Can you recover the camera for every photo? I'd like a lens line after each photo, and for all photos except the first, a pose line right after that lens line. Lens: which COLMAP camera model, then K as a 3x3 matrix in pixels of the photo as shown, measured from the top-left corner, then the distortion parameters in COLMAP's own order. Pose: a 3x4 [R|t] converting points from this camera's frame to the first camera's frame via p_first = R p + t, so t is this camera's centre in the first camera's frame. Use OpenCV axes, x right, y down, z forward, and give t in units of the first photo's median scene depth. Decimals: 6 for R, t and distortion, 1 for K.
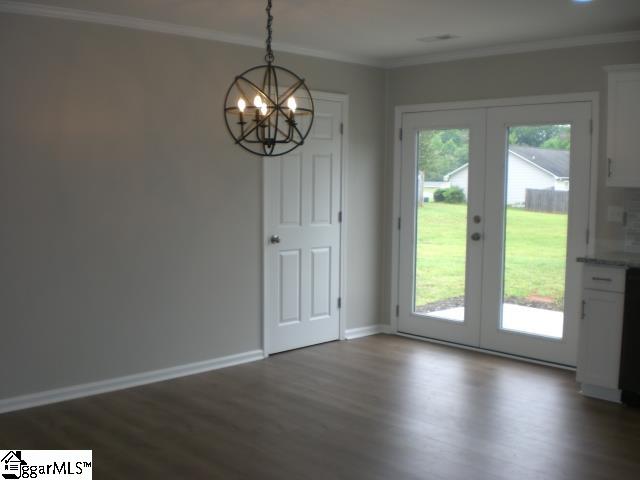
lens RADIAL K [[724.8, 0, 308.6], [0, 724.8, 250.5], [0, 0, 1]] dist [-0.051211, -0.247782]
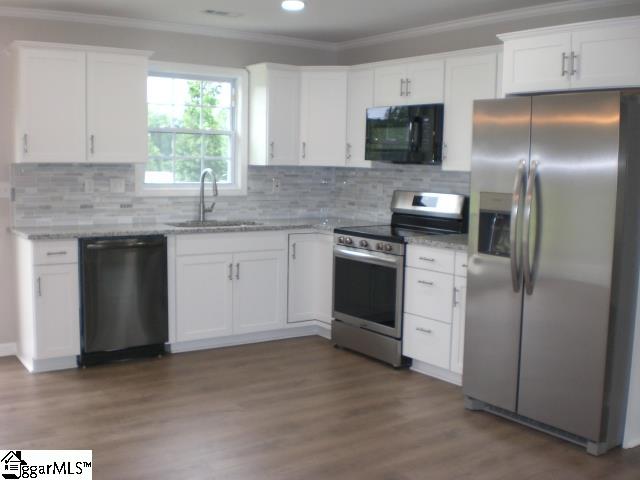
lens RADIAL K [[724.8, 0, 308.6], [0, 724.8, 250.5], [0, 0, 1]] dist [-0.051211, -0.247782]
pose [[0.168737, -0.123059, 0.977949, -0.414695], [0.082091, 0.990483, 0.110472, -0.037173], [-0.982237, 0.061640, 0.177233, 0.359876]]
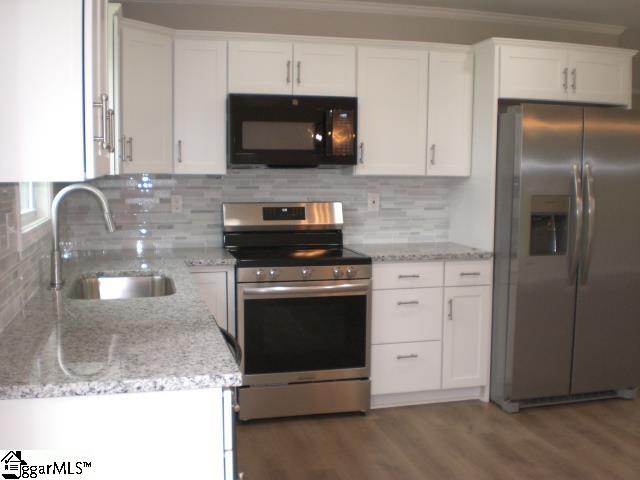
lens RADIAL K [[724.8, 0, 308.6], [0, 724.8, 250.5], [0, 0, 1]] dist [-0.051211, -0.247782]
pose [[-0.861893, -0.066473, 0.502715, 0.130833], [0.042441, 0.978437, 0.202140, -0.100788], [-0.505311, 0.195559, -0.840486, 1.023000]]
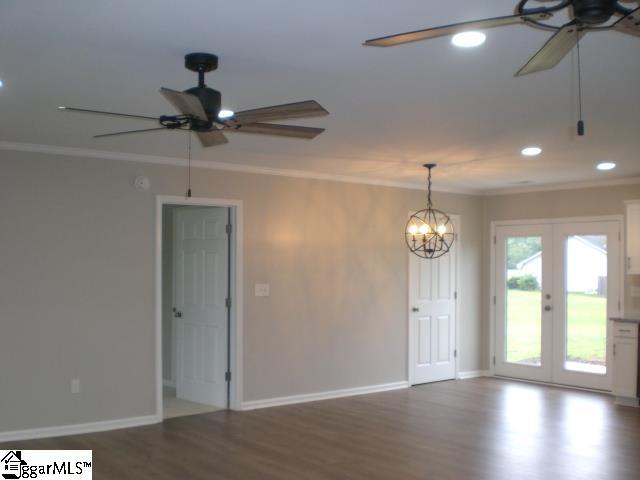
lens RADIAL K [[724.8, 0, 308.6], [0, 724.8, 250.5], [0, 0, 1]] dist [-0.051211, -0.247782]
pose [[0.995313, -0.001492, -0.096690, -0.122289], [-0.010159, 0.992734, -0.119898, 0.047254], [0.096166, 0.120318, 0.988067, -0.553821]]
